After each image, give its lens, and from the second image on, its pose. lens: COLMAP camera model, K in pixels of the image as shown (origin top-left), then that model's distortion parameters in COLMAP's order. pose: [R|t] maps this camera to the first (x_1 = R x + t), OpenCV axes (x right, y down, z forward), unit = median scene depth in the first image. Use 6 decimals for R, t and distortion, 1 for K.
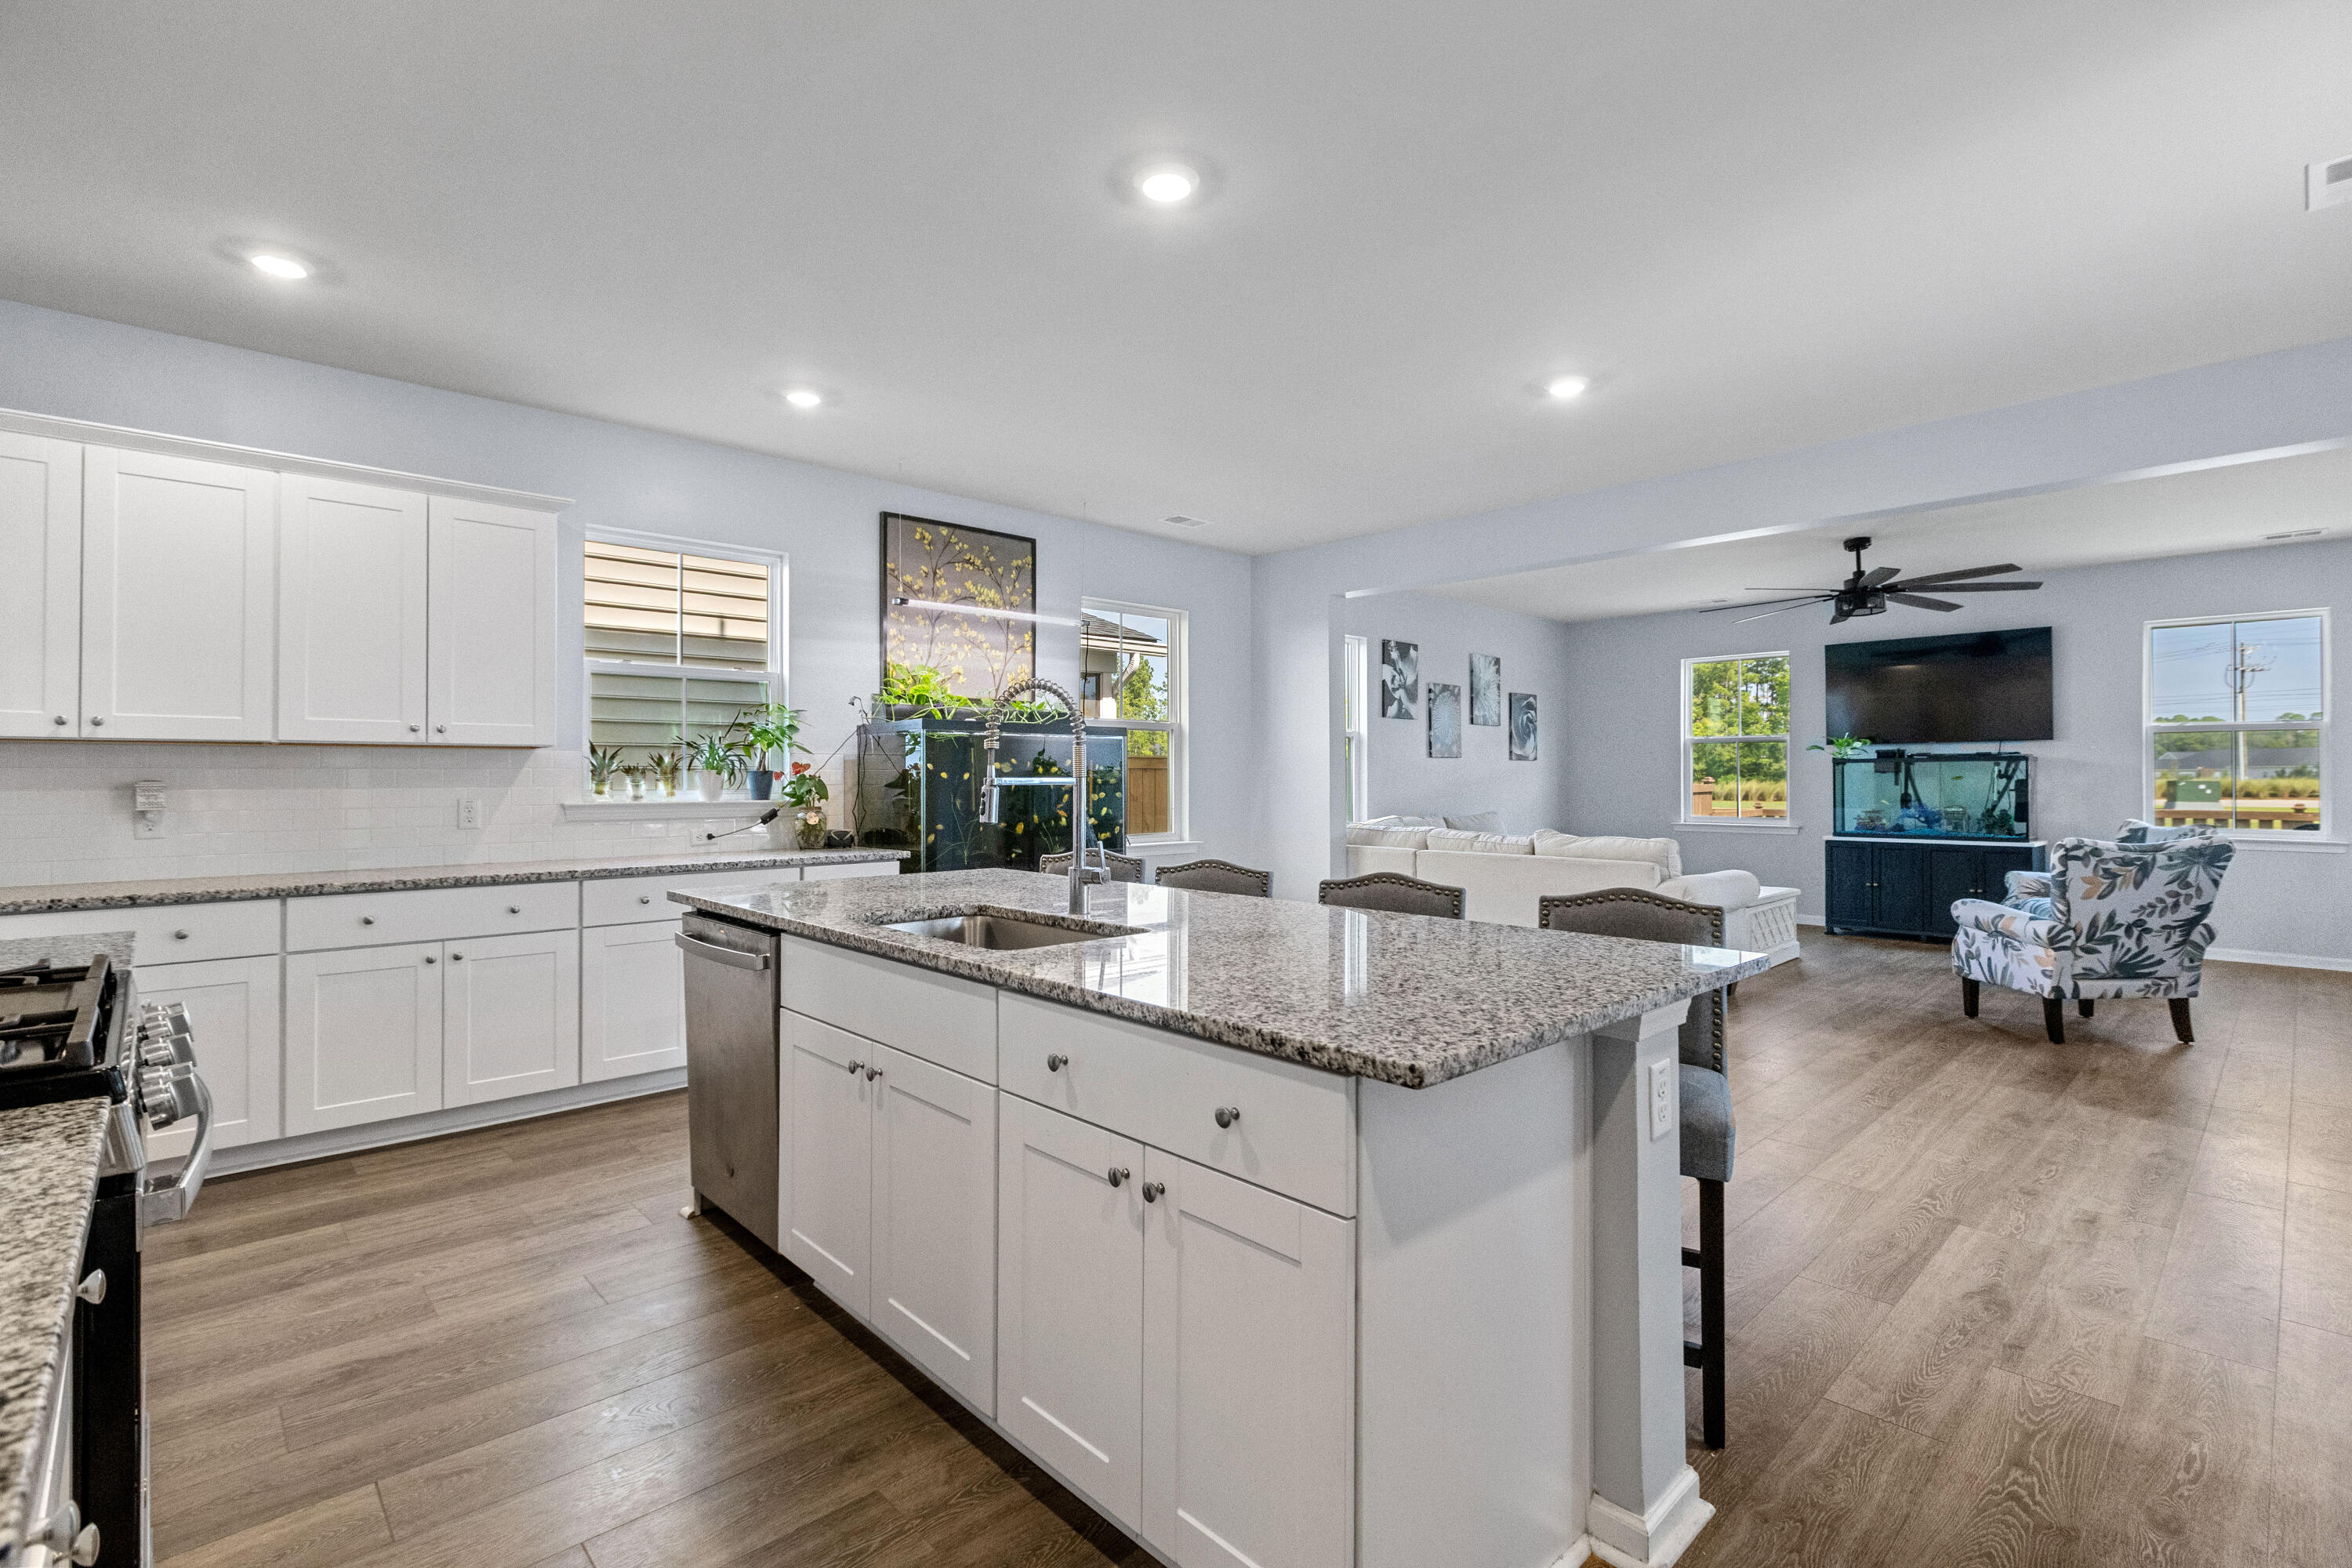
lens RADIAL K [[1078.7, 0, 1160.0], [0, 1078.7, 778.6], [0, 0, 1]] dist [0.002509, 0.000168]
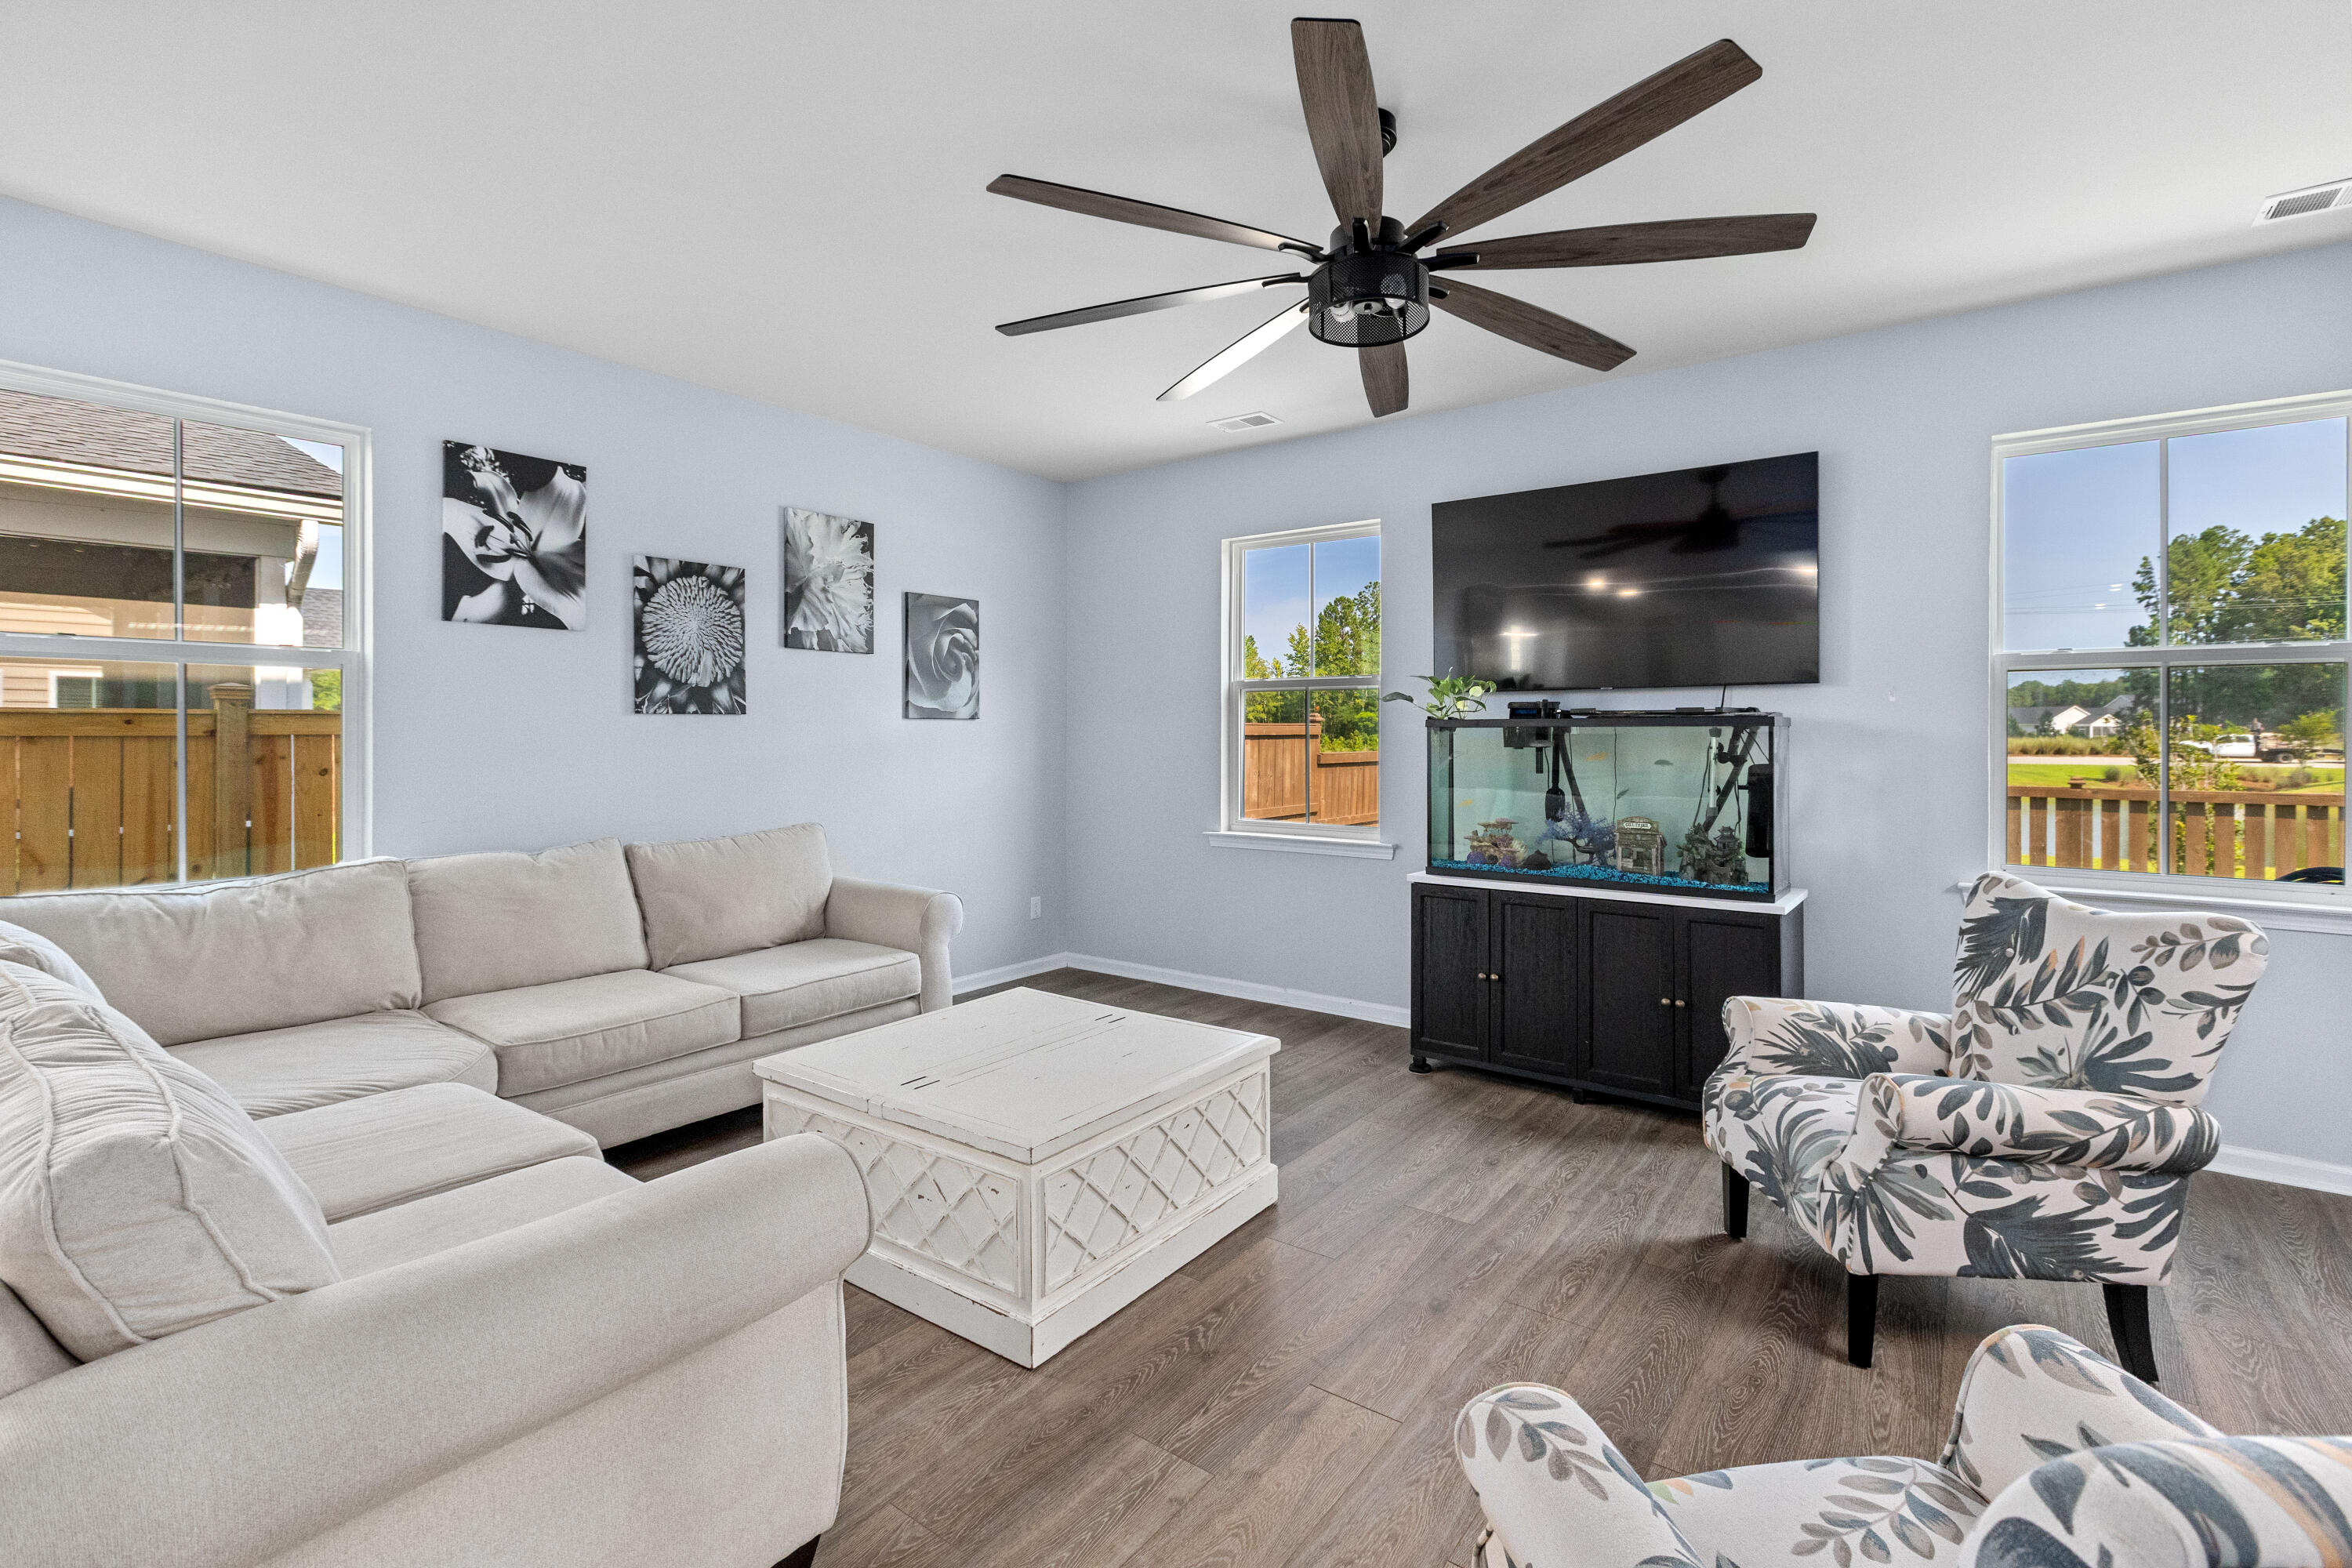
lens RADIAL K [[1078.7, 0, 1172.5], [0, 1078.7, 740.3], [0, 0, 1]] dist [0.002509, 0.000168]
pose [[0.985648, 0.000086, 0.168813, 0.521519], [-0.000947, 0.999987, 0.005016, -0.013859], [-0.168810, -0.005104, 0.985635, 0.649474]]
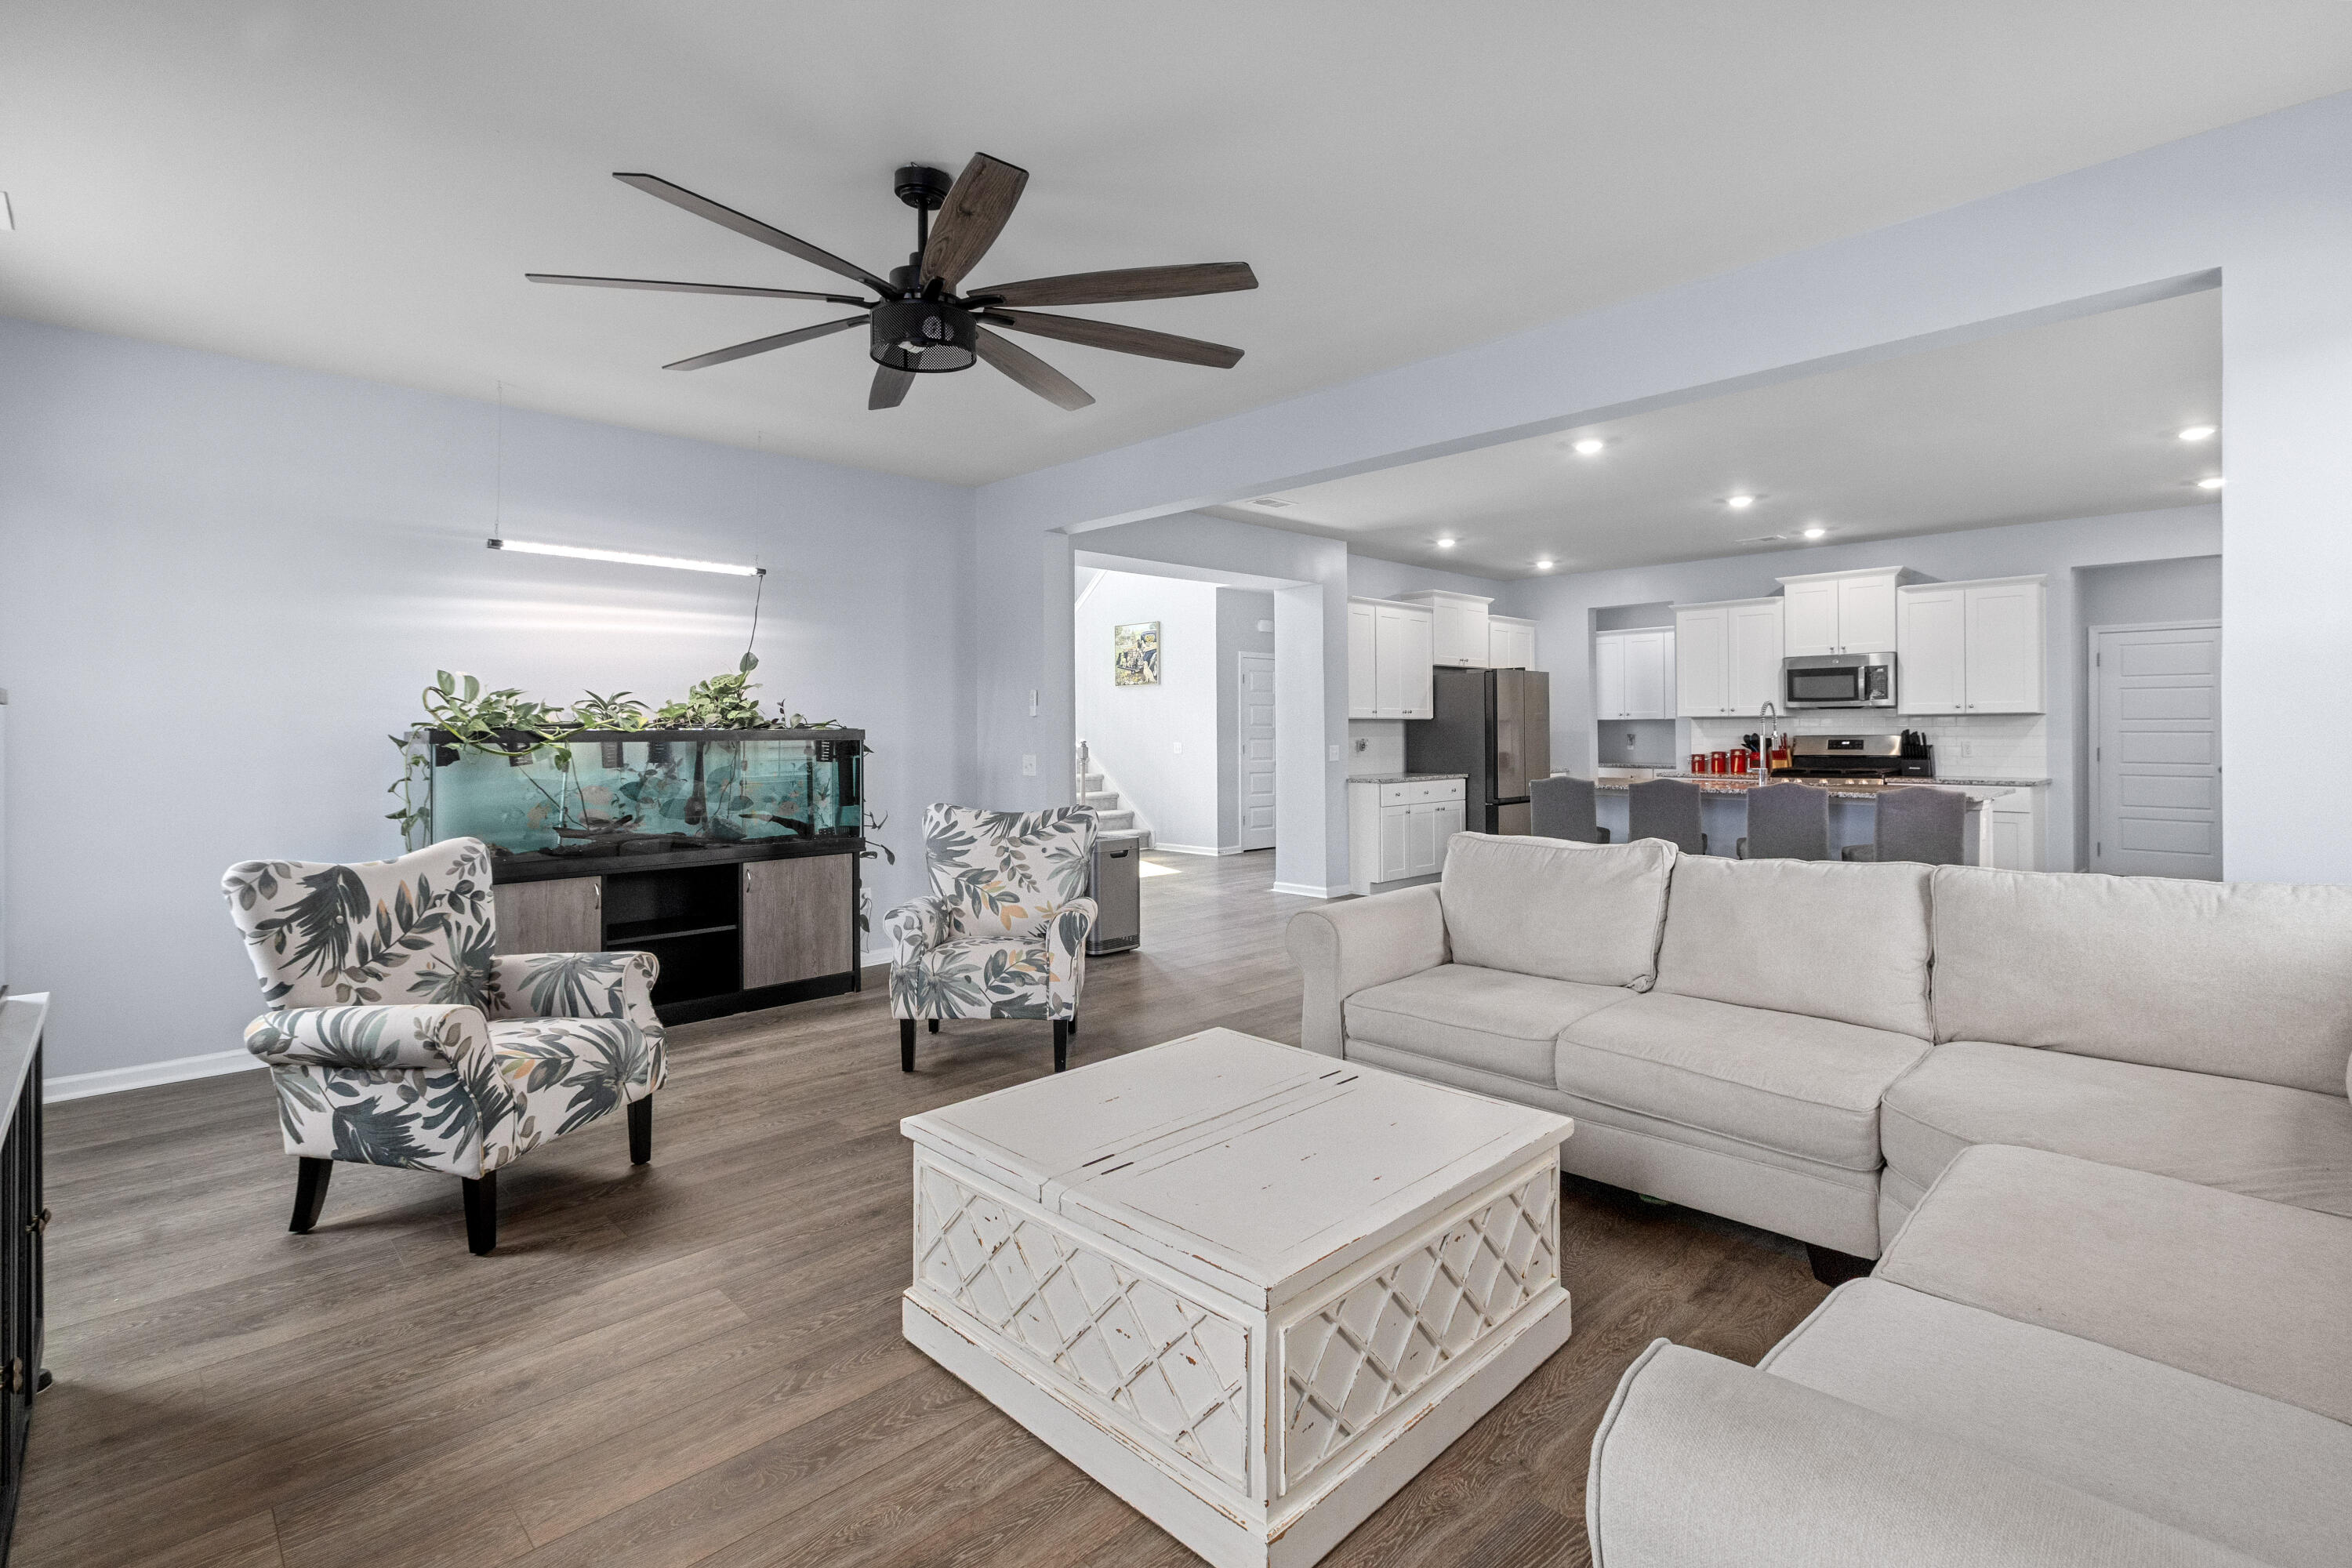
lens RADIAL K [[1078.7, 0, 1196.9], [0, 1078.7, 727.3], [0, 0, 1]] dist [0.002509, 0.000168]
pose [[-0.999370, 0.005440, -0.035085, 0.558293], [0.005334, 0.999981, 0.003096, -0.011670], [0.035102, 0.002907, -0.999380, 1.414642]]
